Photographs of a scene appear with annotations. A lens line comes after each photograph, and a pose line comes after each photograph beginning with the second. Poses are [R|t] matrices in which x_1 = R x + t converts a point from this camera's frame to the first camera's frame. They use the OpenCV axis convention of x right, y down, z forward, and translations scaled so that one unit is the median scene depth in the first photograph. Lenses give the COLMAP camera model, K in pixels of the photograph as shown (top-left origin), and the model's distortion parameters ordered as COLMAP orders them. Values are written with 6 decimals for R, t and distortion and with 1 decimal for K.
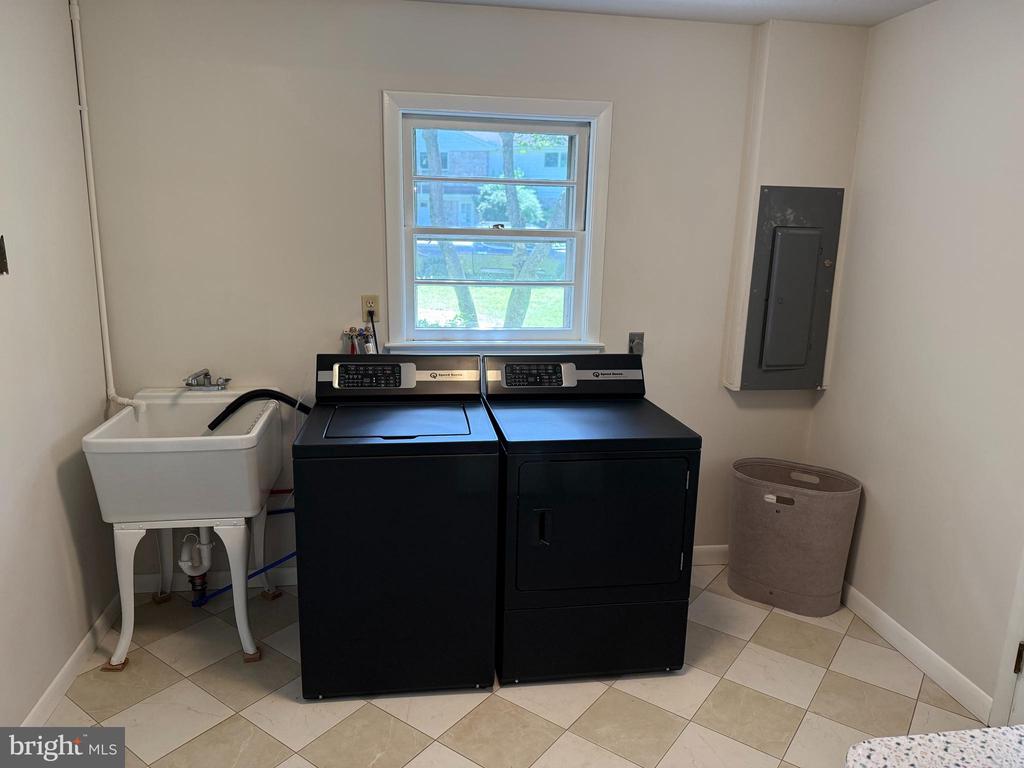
lens RADIAL K [[722.2, 0, 509.6], [0, 722.2, 388.1], [0, 0, 1]] dist [0.035540, -0.002032]
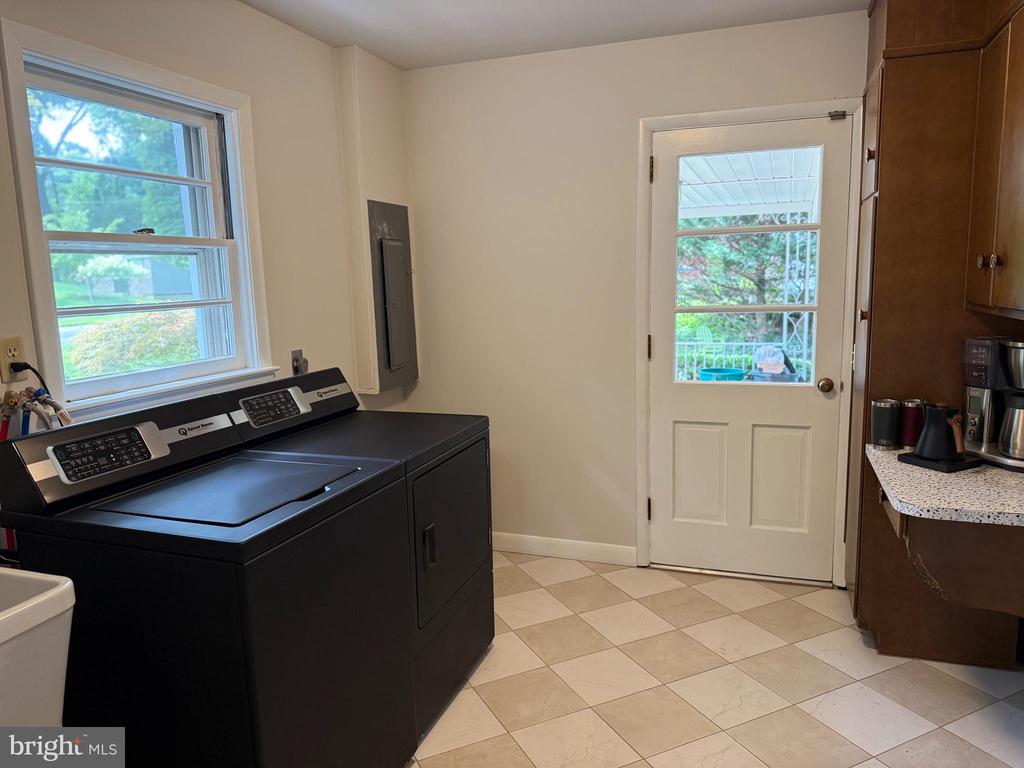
lens RADIAL K [[722.2, 0, 510.4], [0, 722.2, 381.8], [0, 0, 1]] dist [0.035540, -0.002032]
pose [[0.485067, -0.163721, 0.859014, -0.535913], [0.227882, 0.972043, 0.056584, -0.031255], [-0.844263, 0.168307, 0.508815, 0.337085]]
